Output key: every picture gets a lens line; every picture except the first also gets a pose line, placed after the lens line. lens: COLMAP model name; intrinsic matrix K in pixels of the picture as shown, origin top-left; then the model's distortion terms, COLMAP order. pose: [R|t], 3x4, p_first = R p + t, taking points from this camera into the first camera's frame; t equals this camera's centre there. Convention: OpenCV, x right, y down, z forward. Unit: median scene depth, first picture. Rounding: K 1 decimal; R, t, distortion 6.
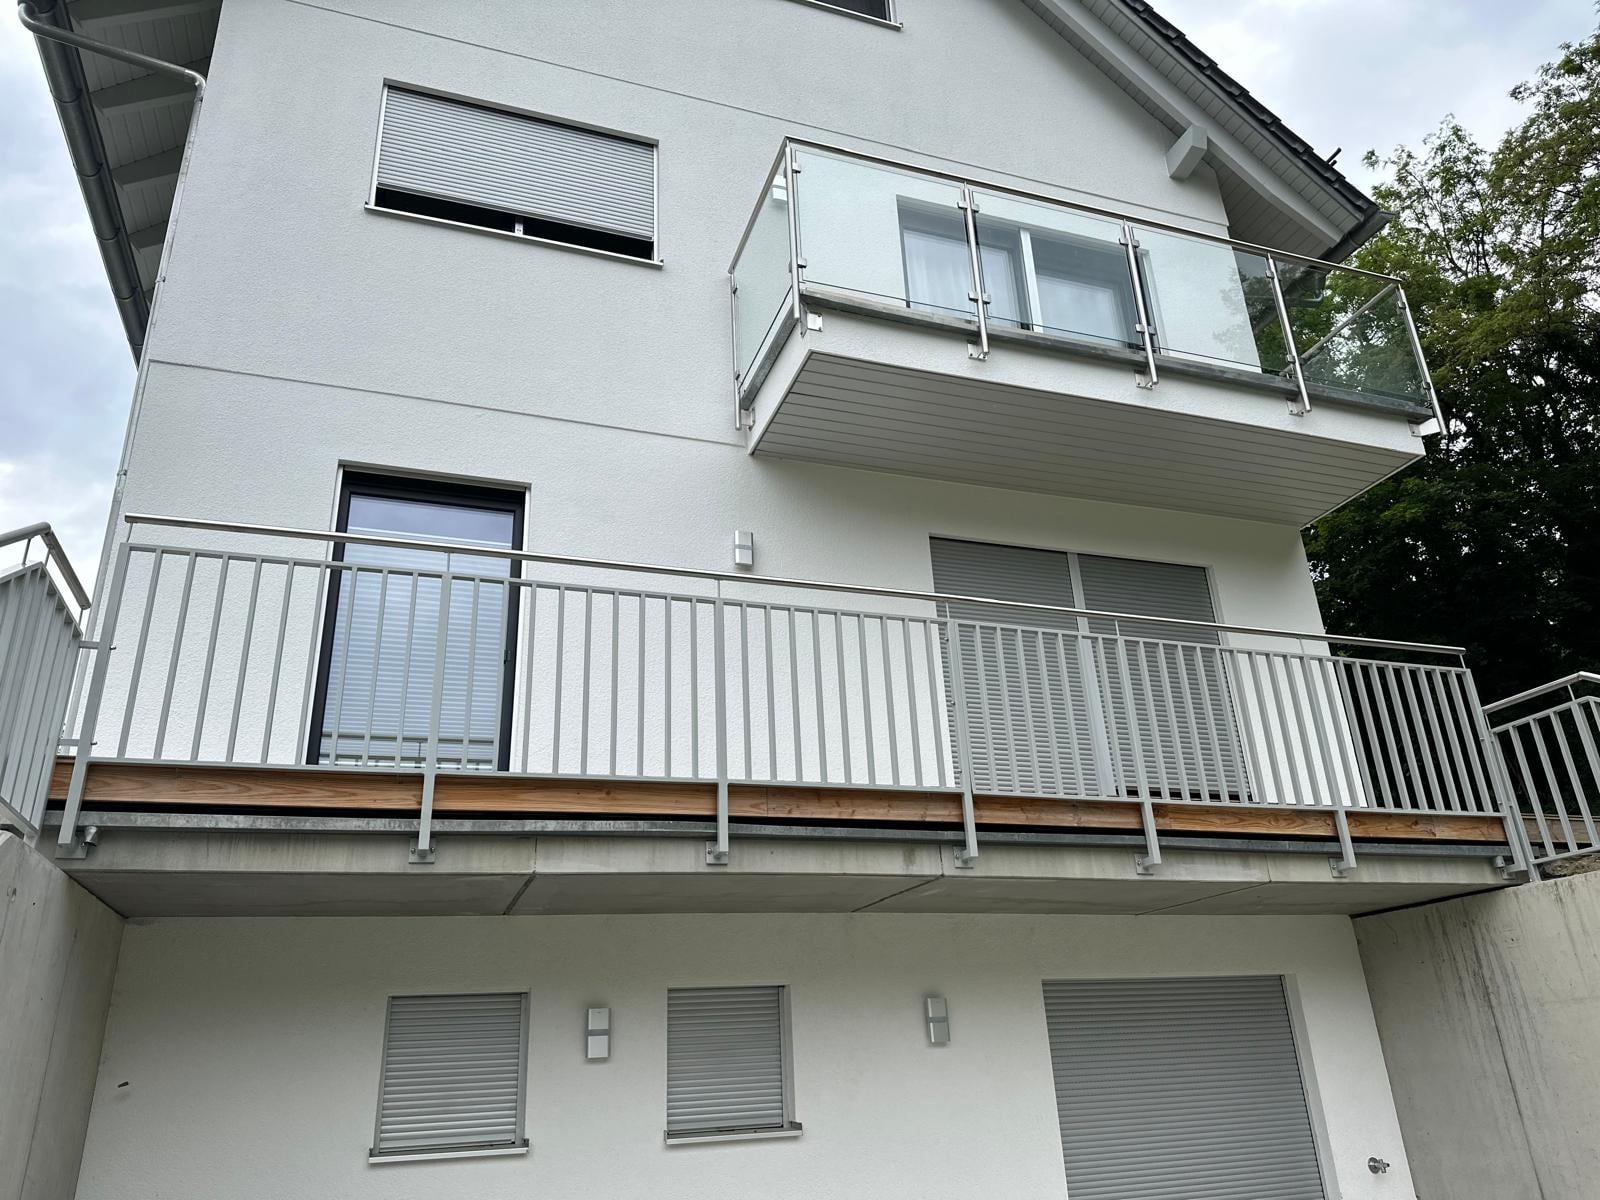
lens RADIAL K [[1112.4, 0, 800.0], [0, 1112.4, 600.0], [0, 0, 1]] dist [0.040554, -0.003025]
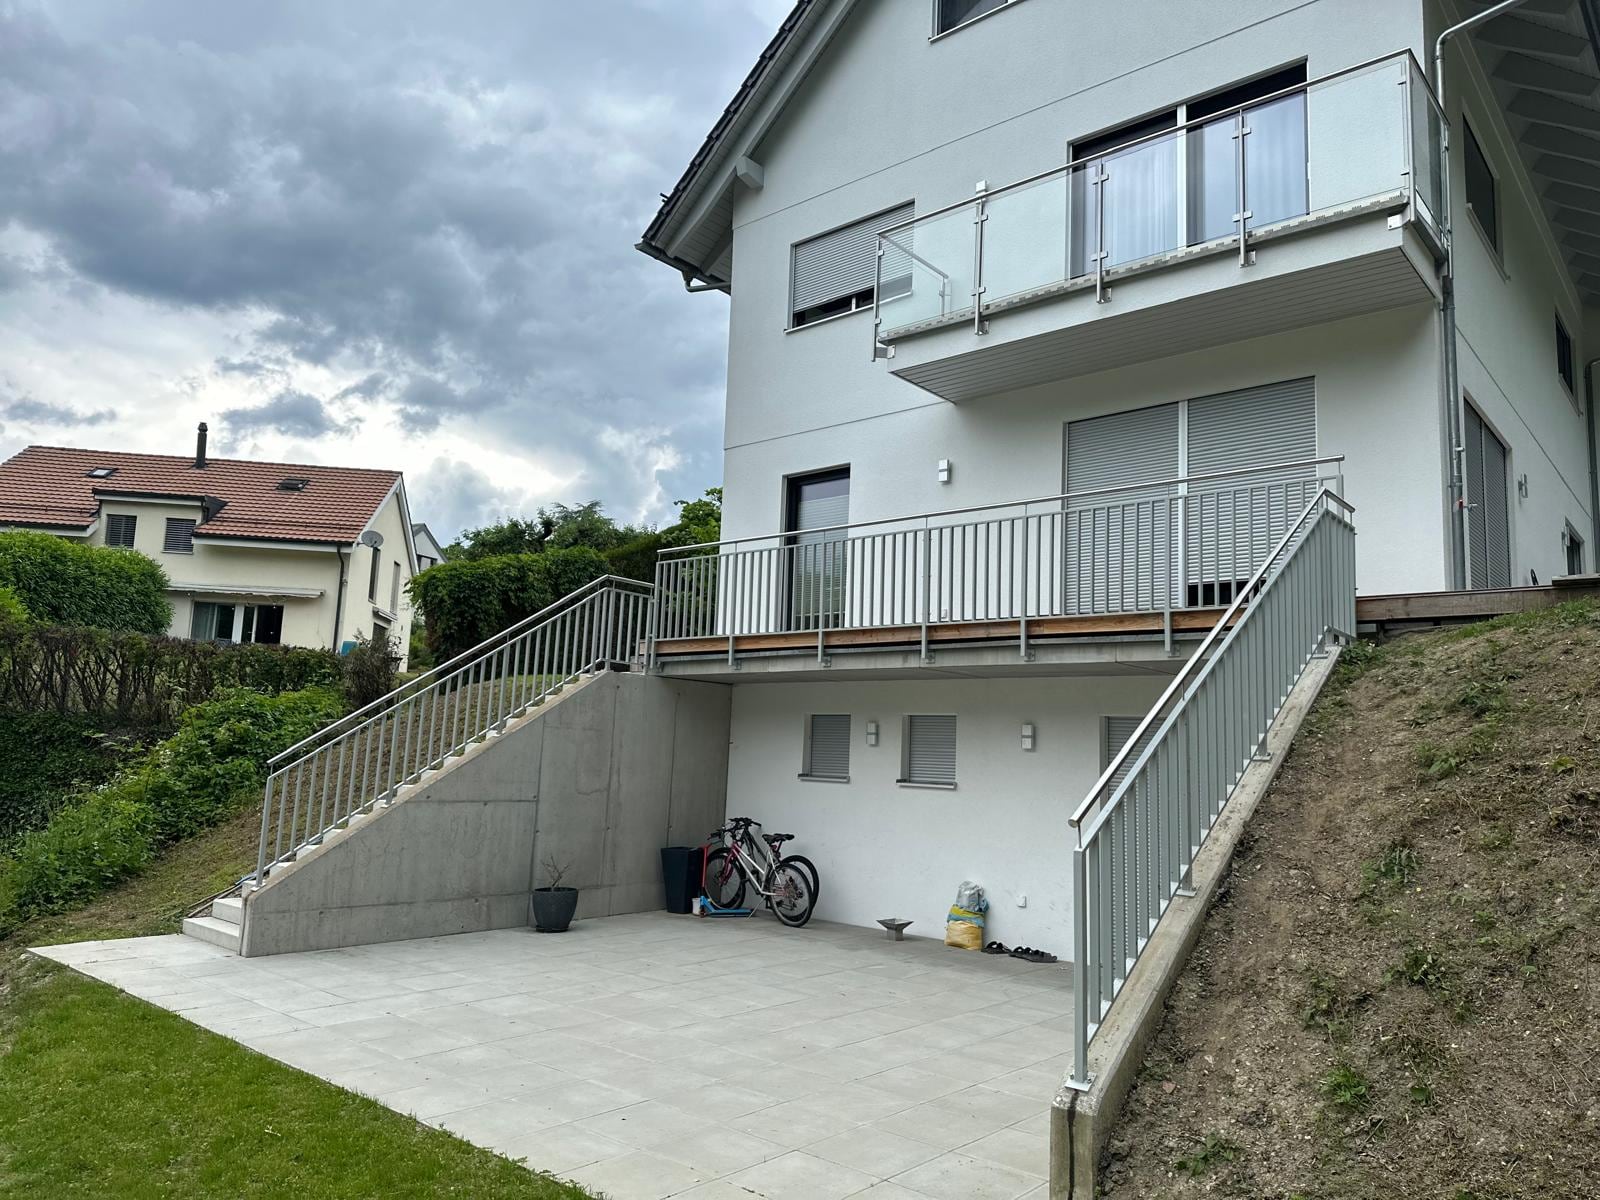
lens RADIAL K [[1112.4, 0, 800.0], [0, 1112.4, 600.0], [0, 0, 1]] dist [0.040554, -0.003025]
pose [[0.491109, -0.059760, -0.869046, 1.549794], [0.282806, 0.954542, 0.094178, -0.094727], [0.823913, -0.292023, 0.485685, -0.066054]]
